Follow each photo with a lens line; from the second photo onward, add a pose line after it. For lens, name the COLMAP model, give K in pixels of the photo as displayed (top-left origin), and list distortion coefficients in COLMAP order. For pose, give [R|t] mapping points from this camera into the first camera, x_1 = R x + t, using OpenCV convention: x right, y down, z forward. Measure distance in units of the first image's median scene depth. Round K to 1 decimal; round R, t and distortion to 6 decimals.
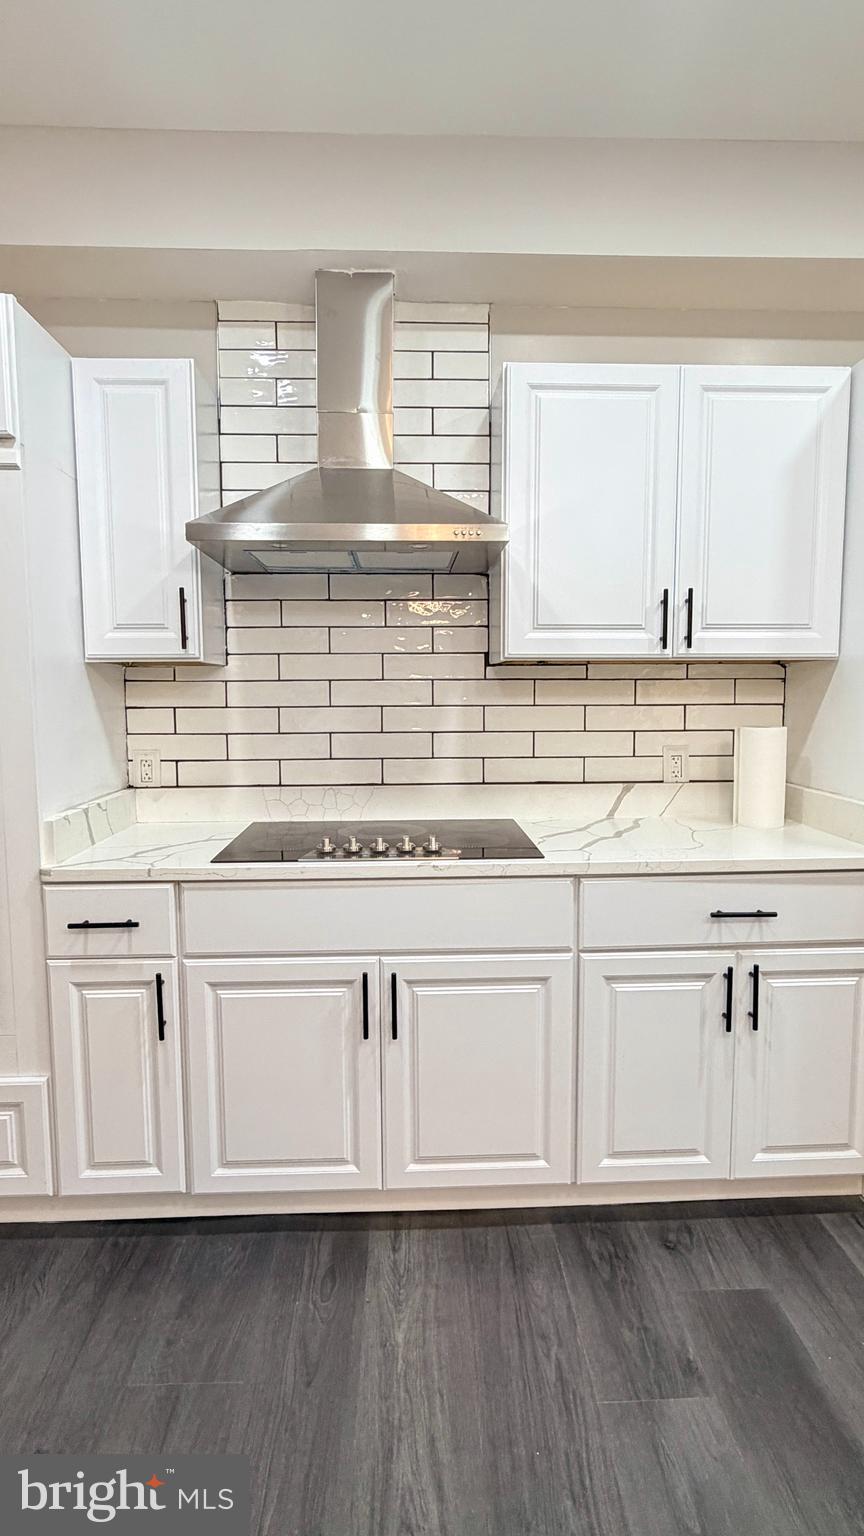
lens RADIAL K [[810.2, 0, 432.0], [0, 810.2, 768.0], [0, 0, 1]] dist [-0.000593, 0.000634]
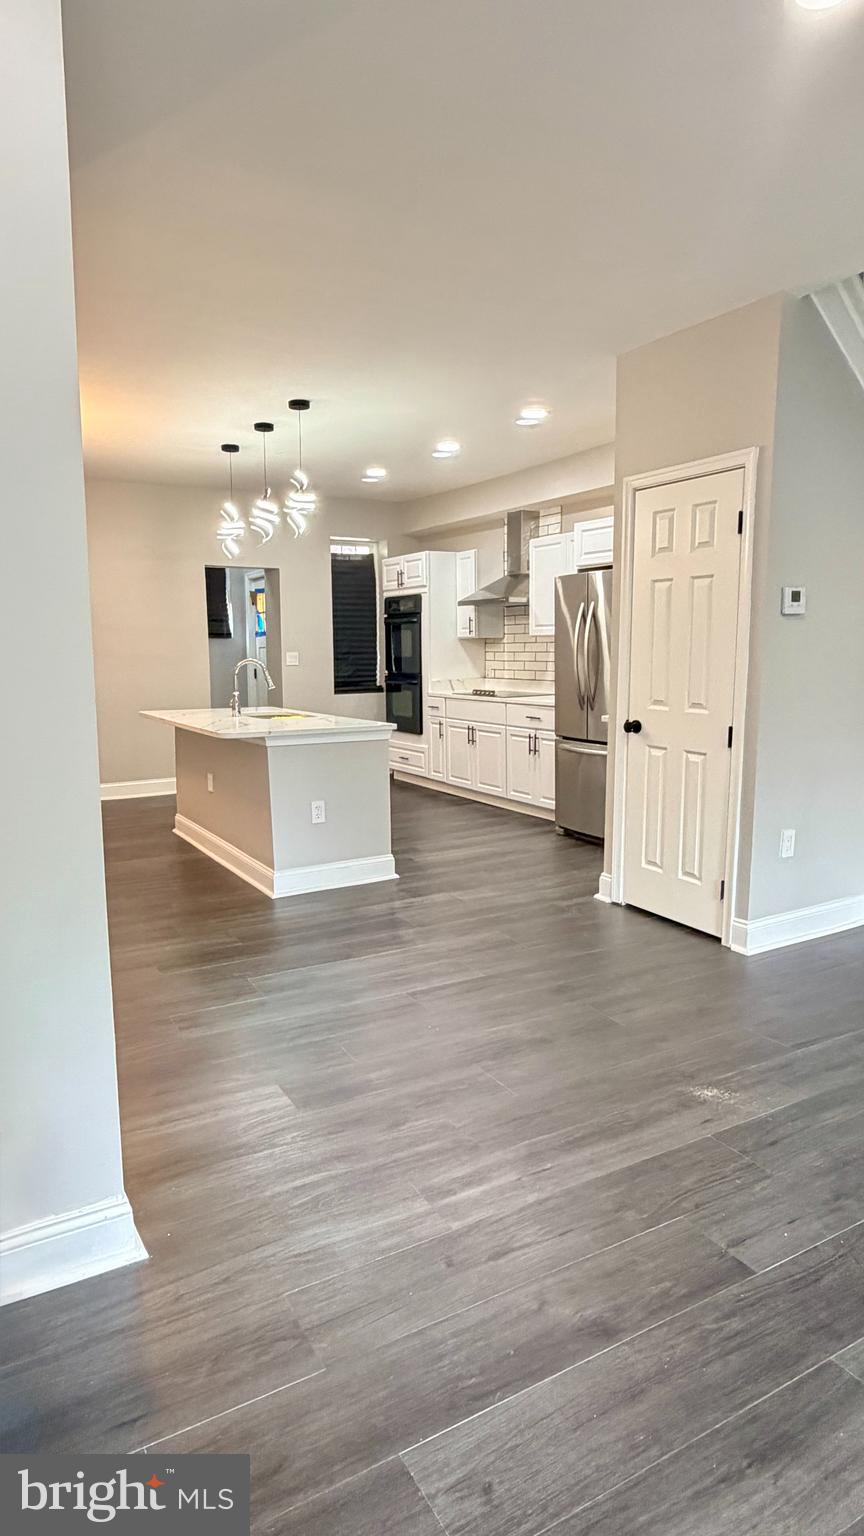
lens RADIAL K [[886.7, 0, 432.0], [0, 886.7, 768.0], [0, 0, 1]] dist [0.002017, -0.000659]
pose [[0.469788, 0.119947, -0.874592, 2.865532], [-0.072735, 0.992617, 0.097064, 0.058782], [0.879778, 0.018014, 0.475044, -0.885044]]
